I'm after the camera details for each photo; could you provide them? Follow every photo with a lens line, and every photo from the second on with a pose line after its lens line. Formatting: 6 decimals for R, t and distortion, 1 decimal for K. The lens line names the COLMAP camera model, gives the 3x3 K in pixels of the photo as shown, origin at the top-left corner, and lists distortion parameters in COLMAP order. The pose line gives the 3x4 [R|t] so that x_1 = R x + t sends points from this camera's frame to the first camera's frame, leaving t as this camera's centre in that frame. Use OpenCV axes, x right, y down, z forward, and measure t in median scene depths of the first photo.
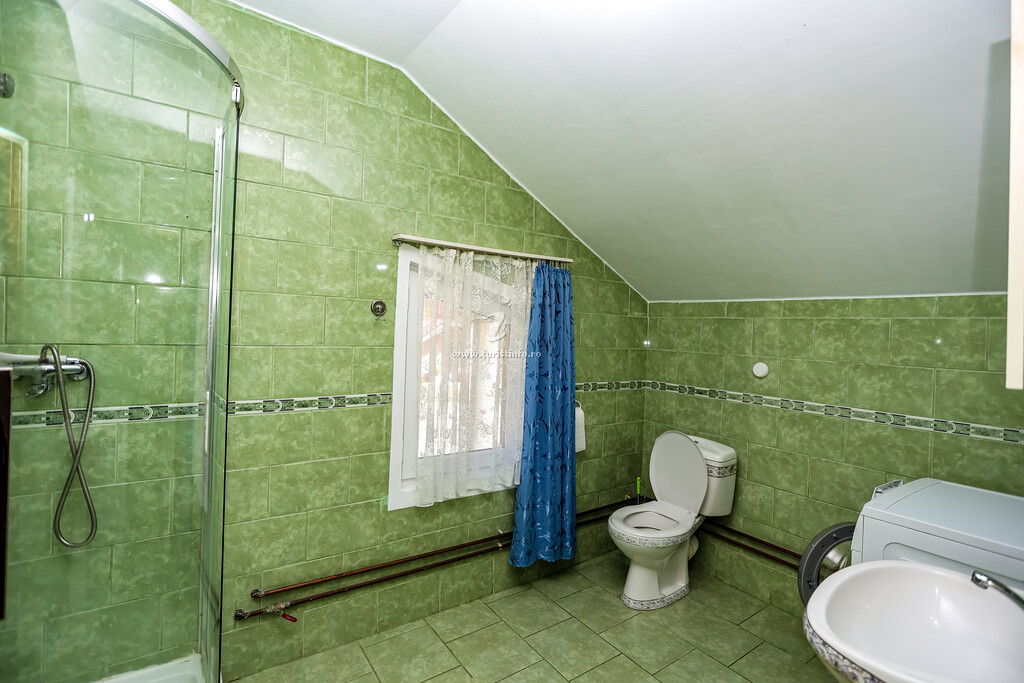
lens RADIAL K [[482.2, 0, 513.3], [0, 482.2, 338.4], [0, 0, 1]] dist [-0.004213, -0.000016]
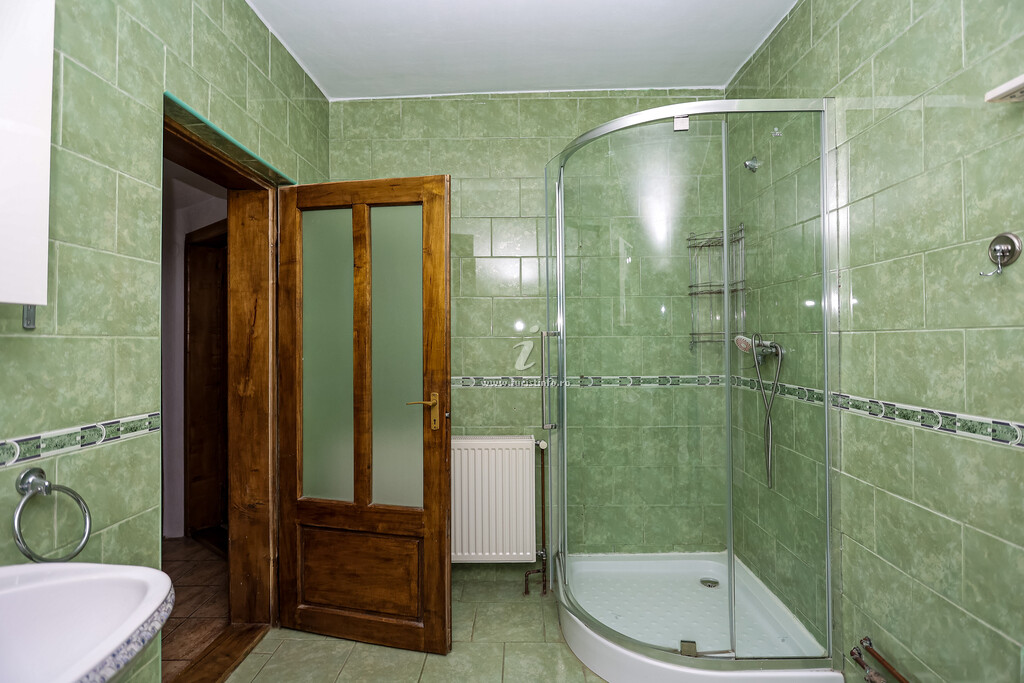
lens RADIAL K [[482.2, 0, 513.6], [0, 482.2, 337.0], [0, 0, 1]] dist [-0.004213, -0.000016]
pose [[-0.587415, -0.035780, -0.808495, 0.408144], [-0.031409, 0.999277, -0.021403, 0.052458], [0.808676, 0.012822, -0.588114, 0.854320]]
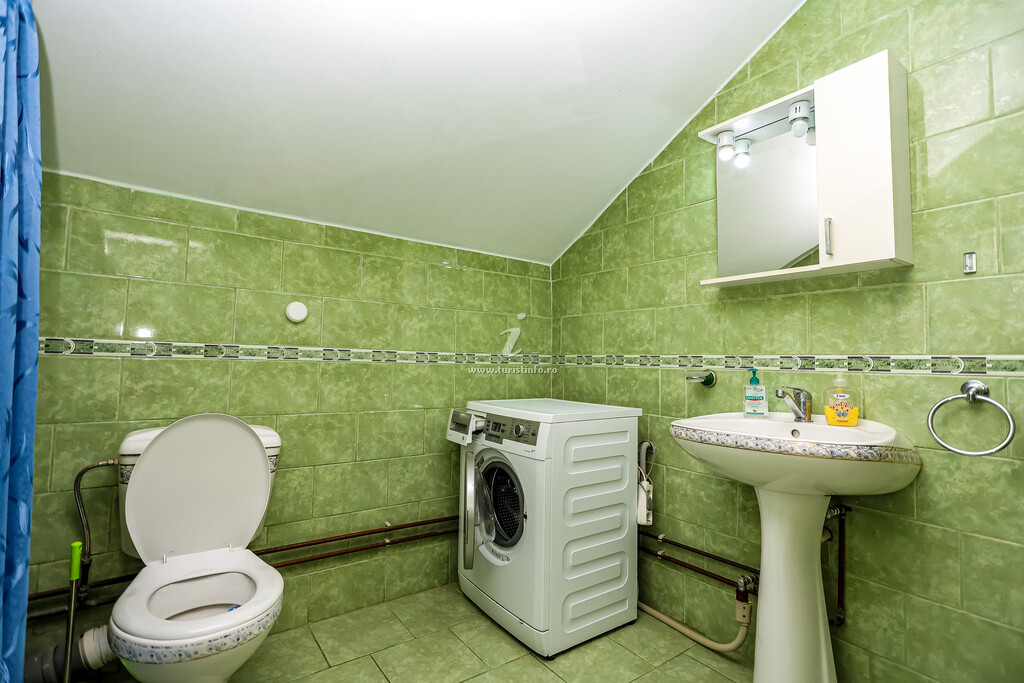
lens RADIAL K [[482.2, 0, 512.0], [0, 482.2, 337.7], [0, 0, 1]] dist [-0.004213, -0.000016]
pose [[-0.020528, 0.024742, 0.999483, -0.264984], [0.000937, 0.999694, -0.024728, 0.142531], [-0.999789, 0.000429, -0.020545, 0.792491]]
